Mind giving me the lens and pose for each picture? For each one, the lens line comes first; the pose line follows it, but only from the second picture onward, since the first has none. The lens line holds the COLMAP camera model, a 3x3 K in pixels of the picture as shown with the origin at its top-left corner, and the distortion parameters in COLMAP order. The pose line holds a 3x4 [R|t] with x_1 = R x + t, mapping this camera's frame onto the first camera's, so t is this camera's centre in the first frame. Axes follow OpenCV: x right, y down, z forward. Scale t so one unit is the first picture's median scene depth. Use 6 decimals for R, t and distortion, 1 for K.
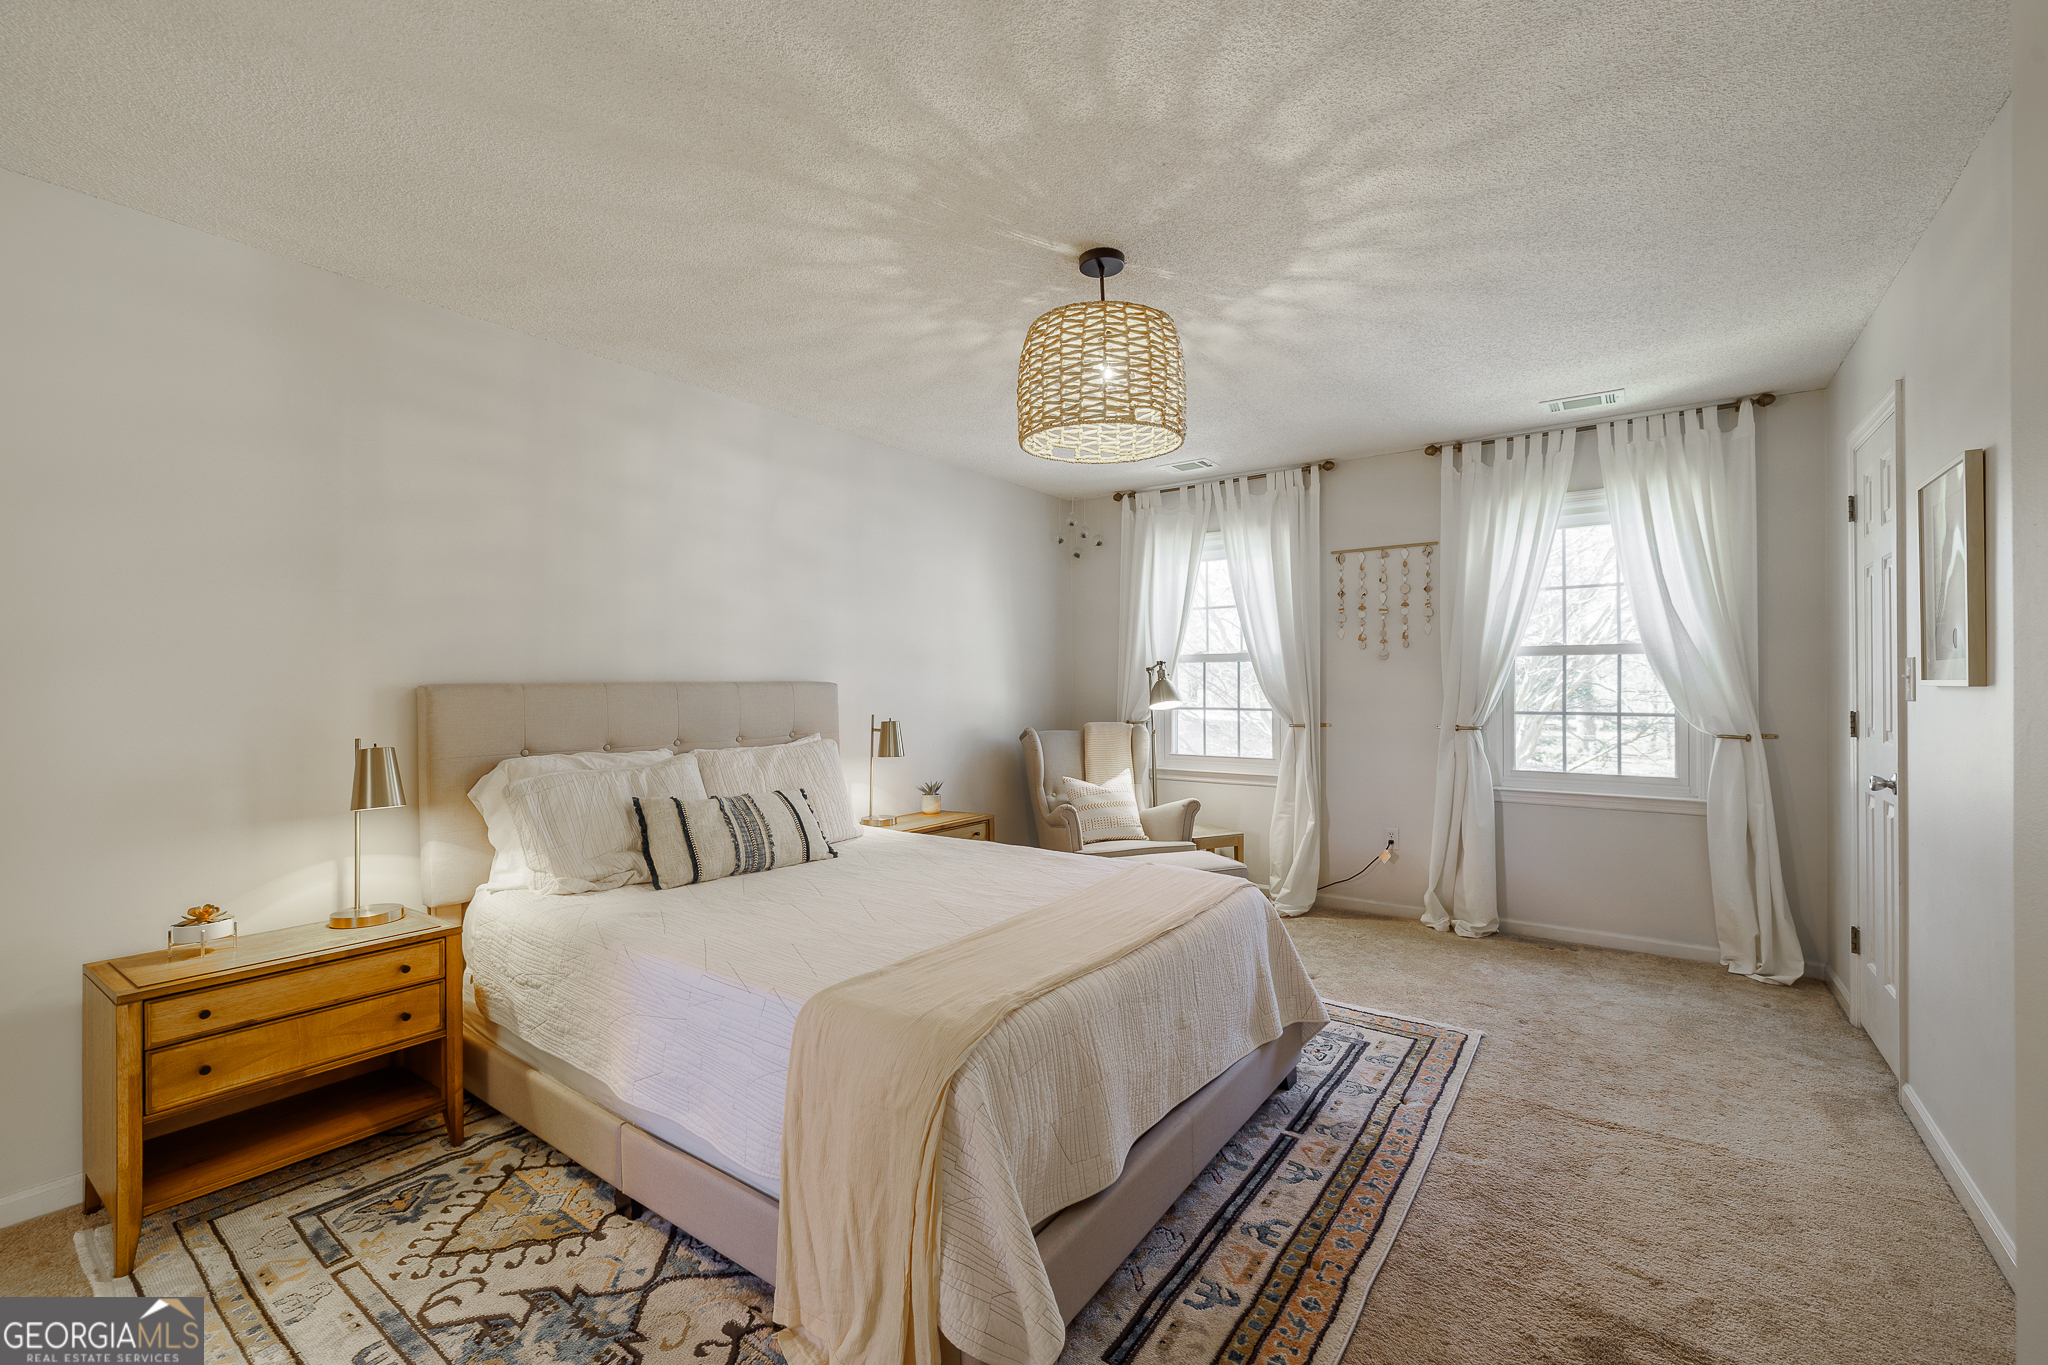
lens RADIAL K [[860.4, 0, 1021.6], [0, 860.4, 678.0], [0, 0, 1]] dist [0.001659, 0.000150]
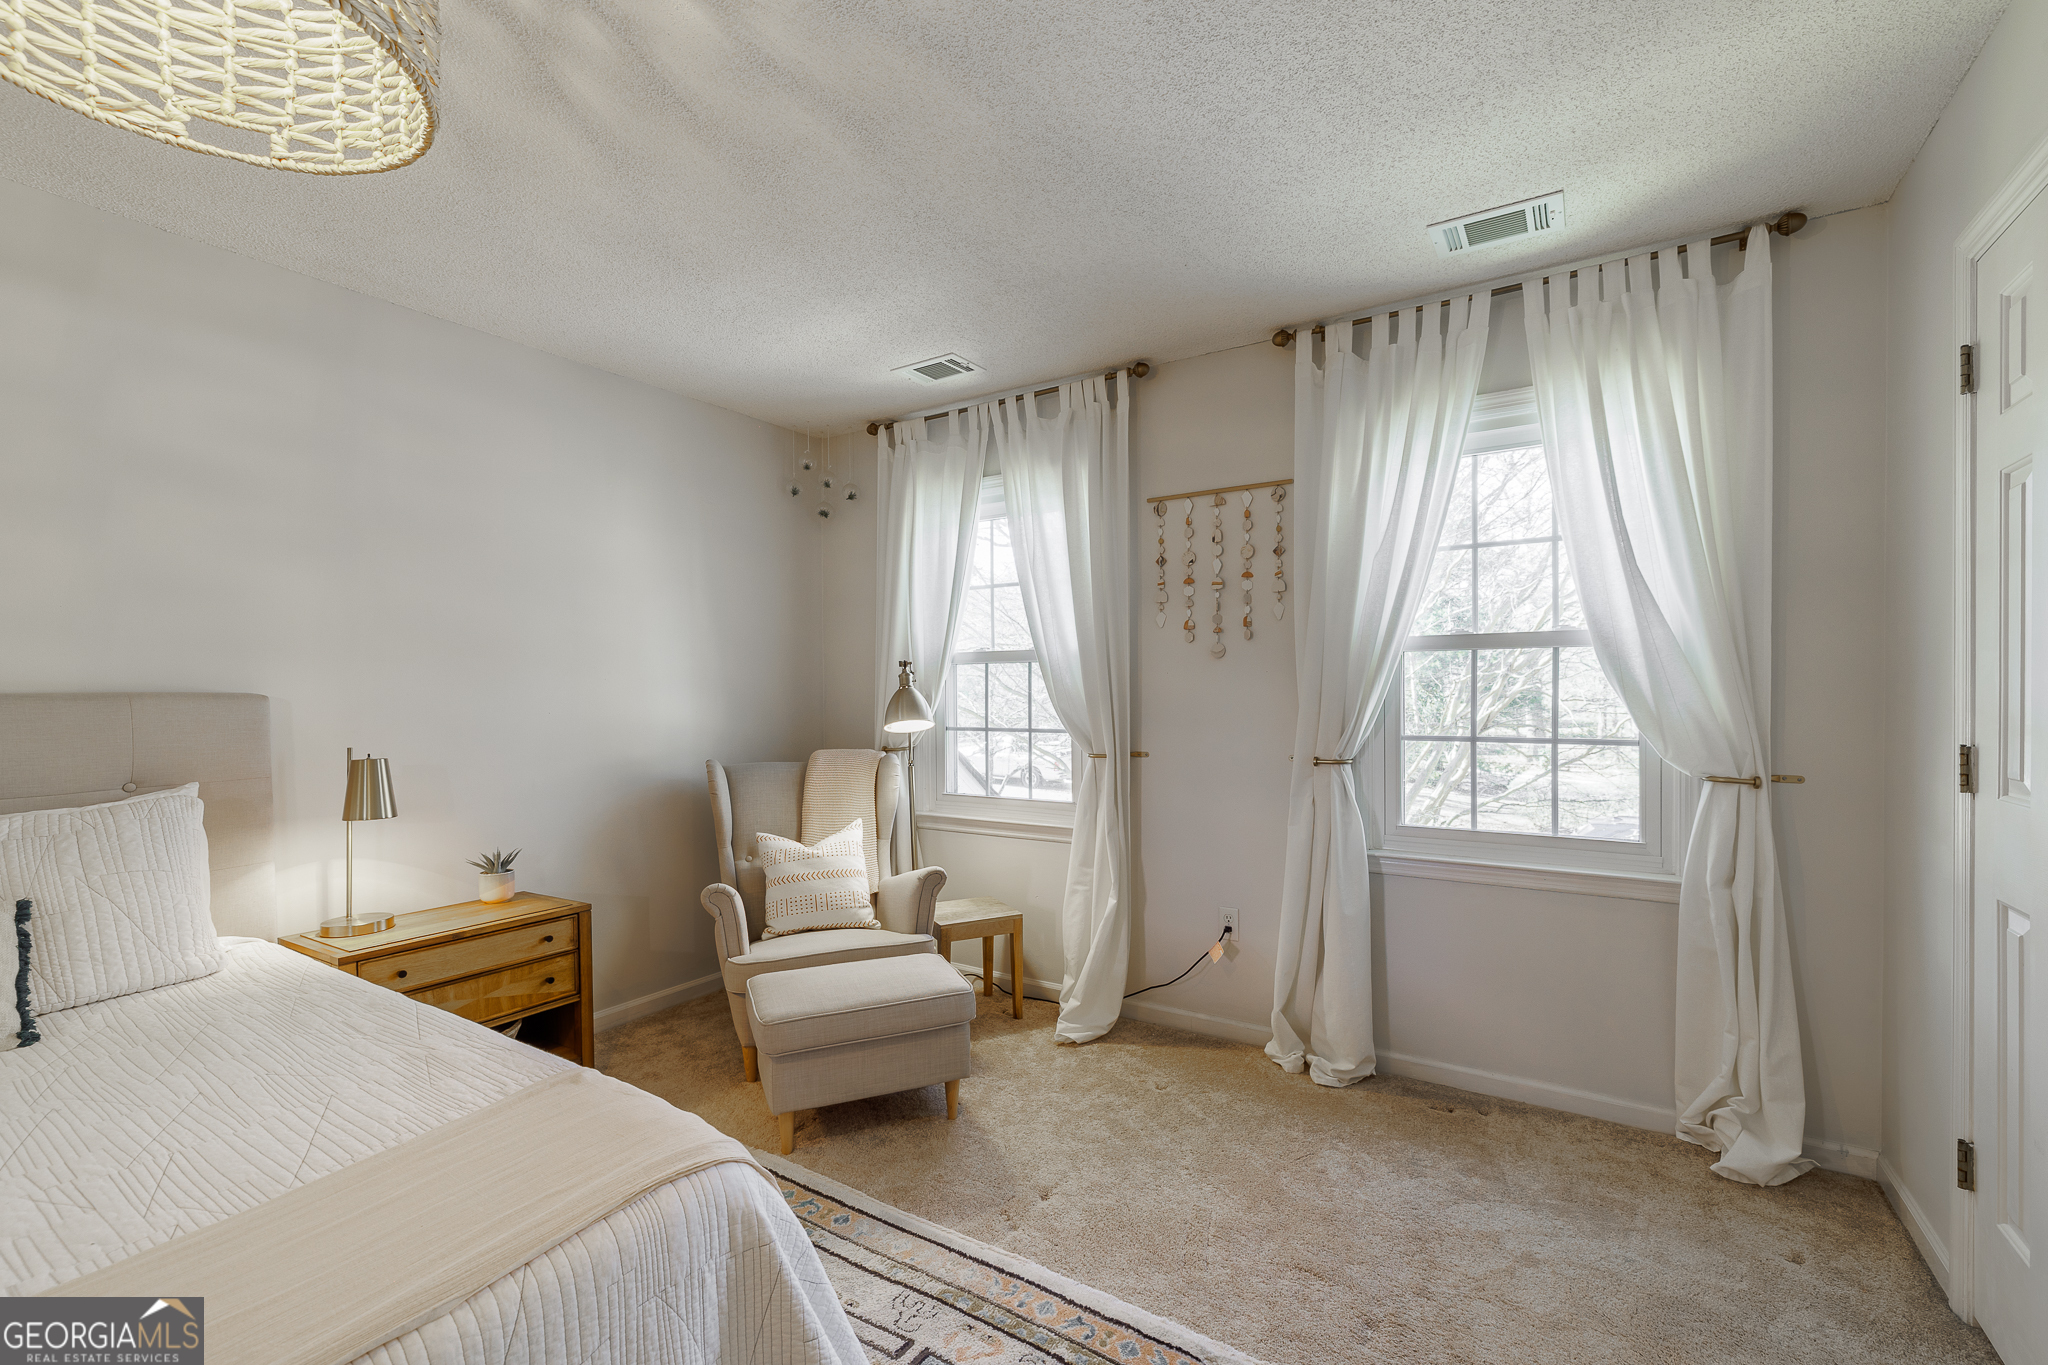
lens RADIAL K [[860.4, 0, 1031.5], [0, 860.4, 695.4], [0, 0, 1]] dist [0.001659, 0.000150]
pose [[0.998837, -0.002047, 0.048168, 0.257720], [0.001531, 0.999941, 0.010751, 0.000326], [-0.048187, -0.010664, 0.998781, 0.356411]]
